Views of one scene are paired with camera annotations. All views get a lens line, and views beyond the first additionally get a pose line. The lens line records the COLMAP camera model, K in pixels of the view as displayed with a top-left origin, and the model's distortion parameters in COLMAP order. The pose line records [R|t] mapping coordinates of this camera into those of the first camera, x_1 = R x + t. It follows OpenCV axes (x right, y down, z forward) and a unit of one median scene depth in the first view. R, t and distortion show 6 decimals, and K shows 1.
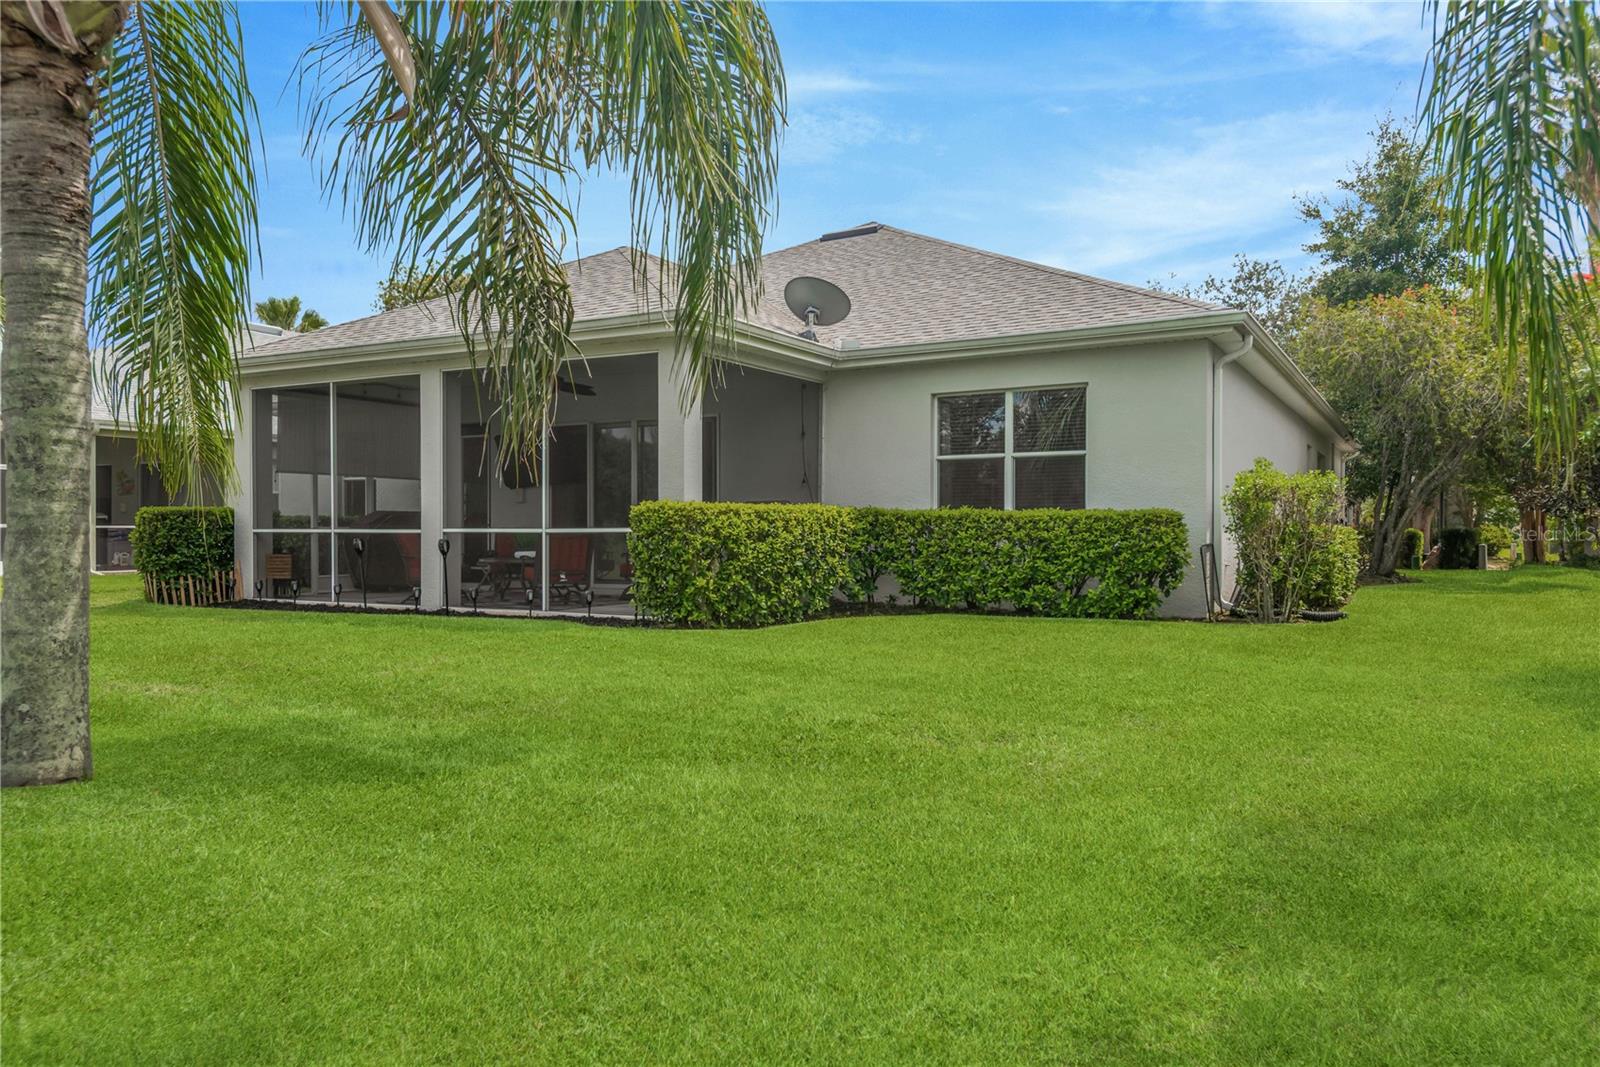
lens RADIAL K [[1047.2, 0, 800.0], [0, 1047.2, 533.5], [0, 0, 1]] dist [0.020731, -0.000014]
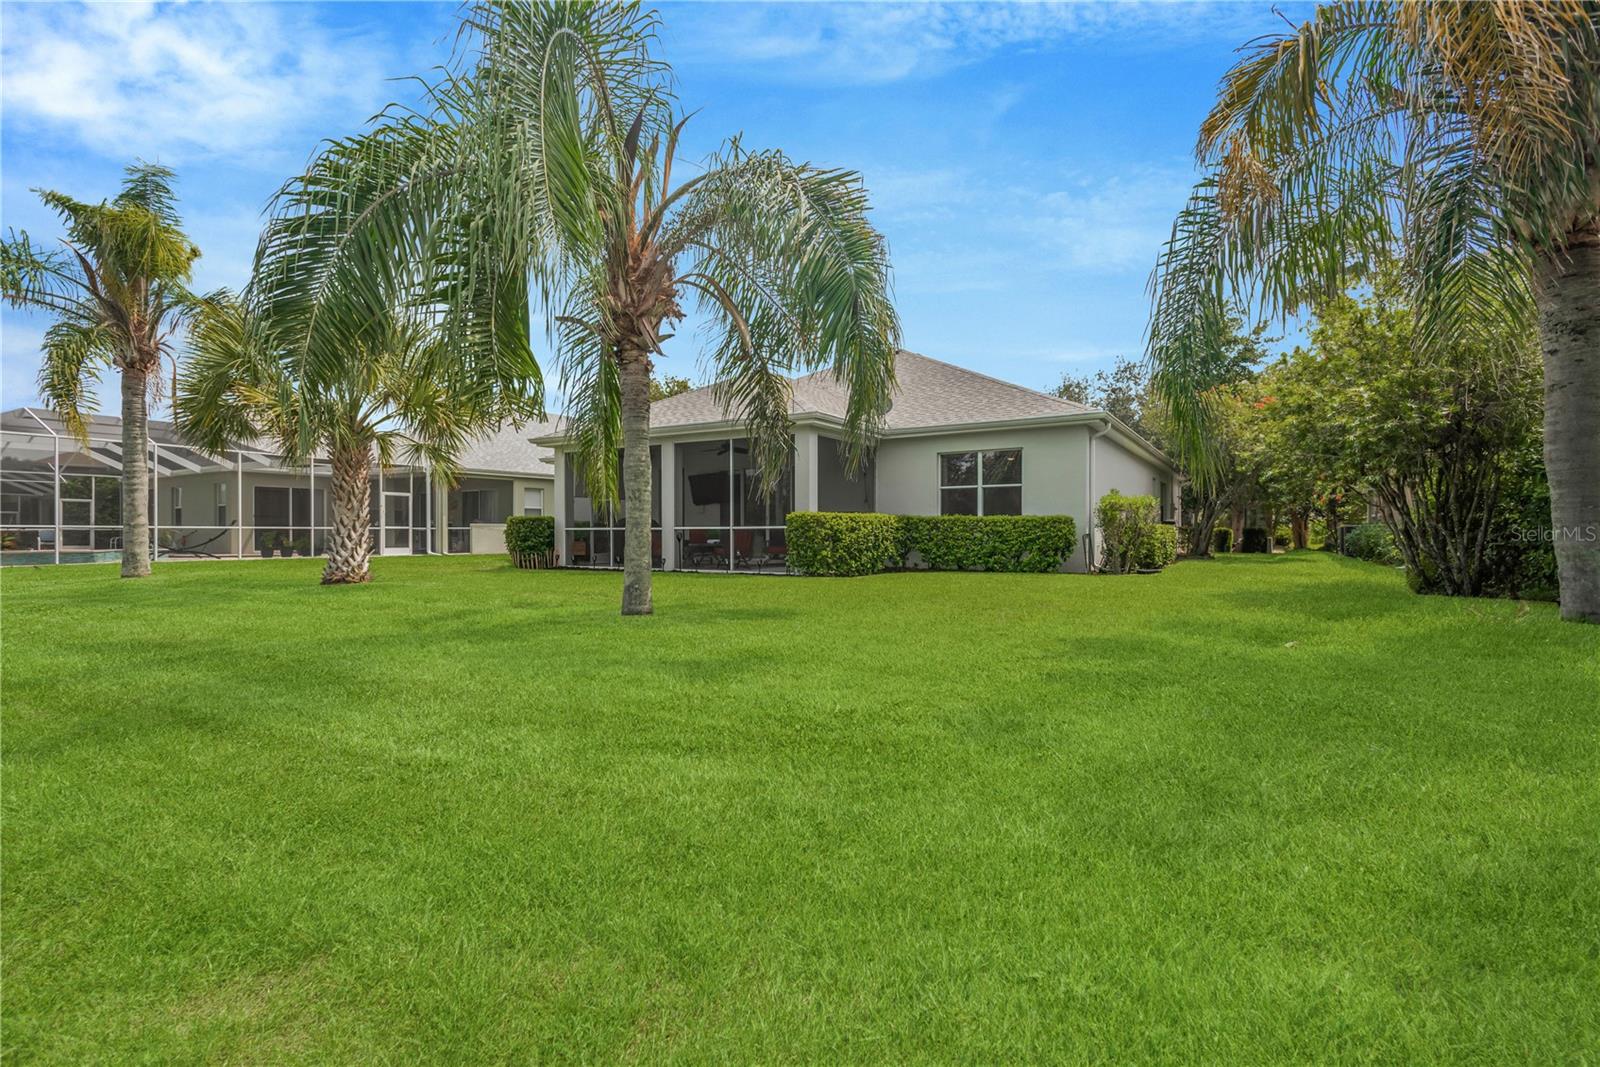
lens RADIAL K [[732.6, 0, 800.0], [0, 732.6, 533.5], [0, 0, 1]] dist [0.000240, 0.000048]
pose [[0.999562, -0.002144, -0.029515, -0.082901], [0.002095, 0.999996, -0.001688, 0.009907], [0.029518, 0.001625, 0.999563, -0.311561]]
